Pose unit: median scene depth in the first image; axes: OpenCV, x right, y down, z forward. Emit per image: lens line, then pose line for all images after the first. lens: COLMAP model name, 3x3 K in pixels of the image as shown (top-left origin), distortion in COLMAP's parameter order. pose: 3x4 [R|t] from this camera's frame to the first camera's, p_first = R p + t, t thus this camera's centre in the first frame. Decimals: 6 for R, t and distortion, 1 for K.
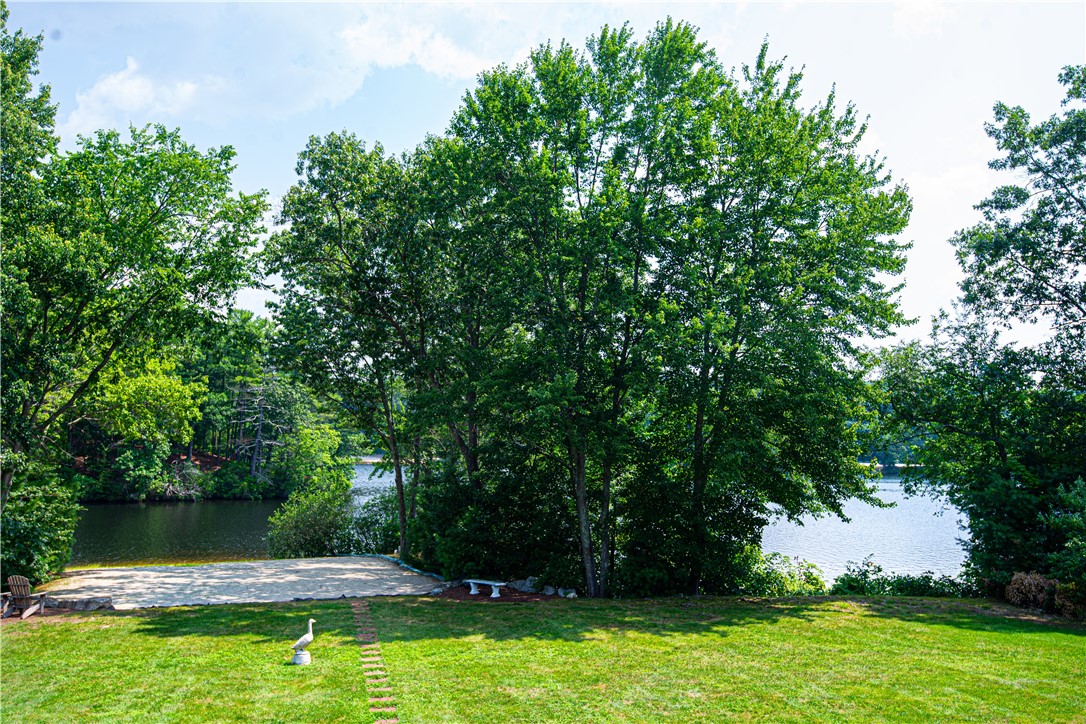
lens RADIAL K [[976.0, 0, 549.0], [0, 976.0, 364.3], [0, 0, 1]] dist [0.040531, -0.032904]
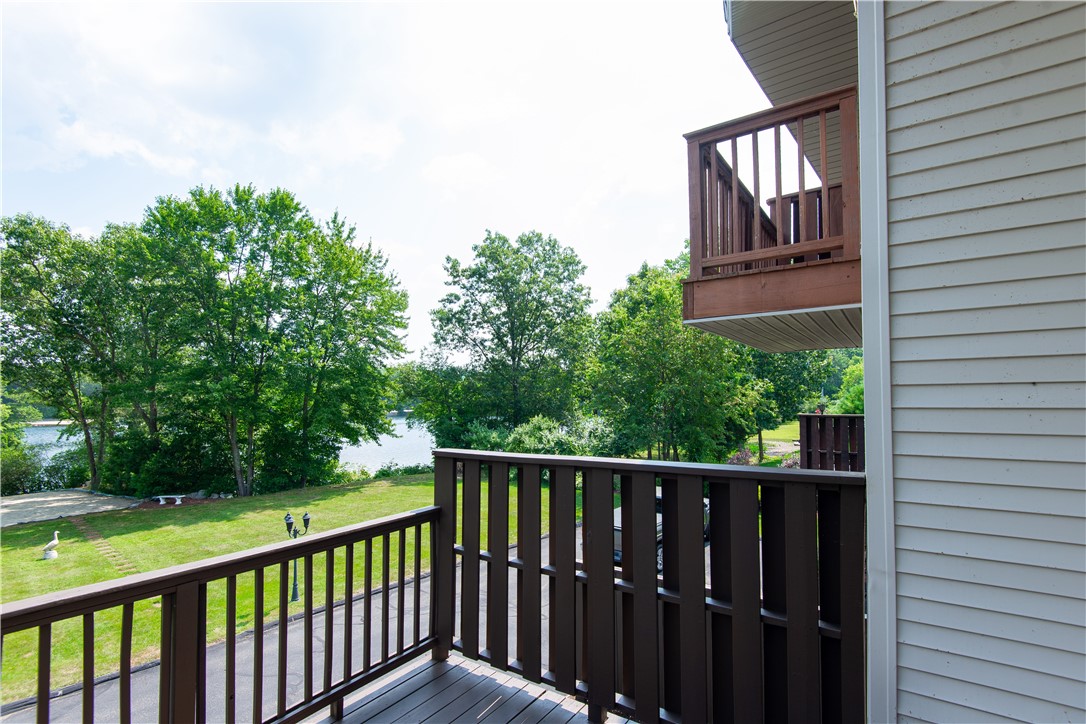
lens RADIAL K [[509.2, 0, 549.5], [0, 509.2, 401.6], [0, 0, 1]] dist [0.056047, -0.031362]
pose [[0.817590, -0.028708, 0.575084, -0.039180], [-0.020716, 0.996643, 0.079204, -0.030462], [-0.575428, -0.076670, 0.814251, -0.119970]]
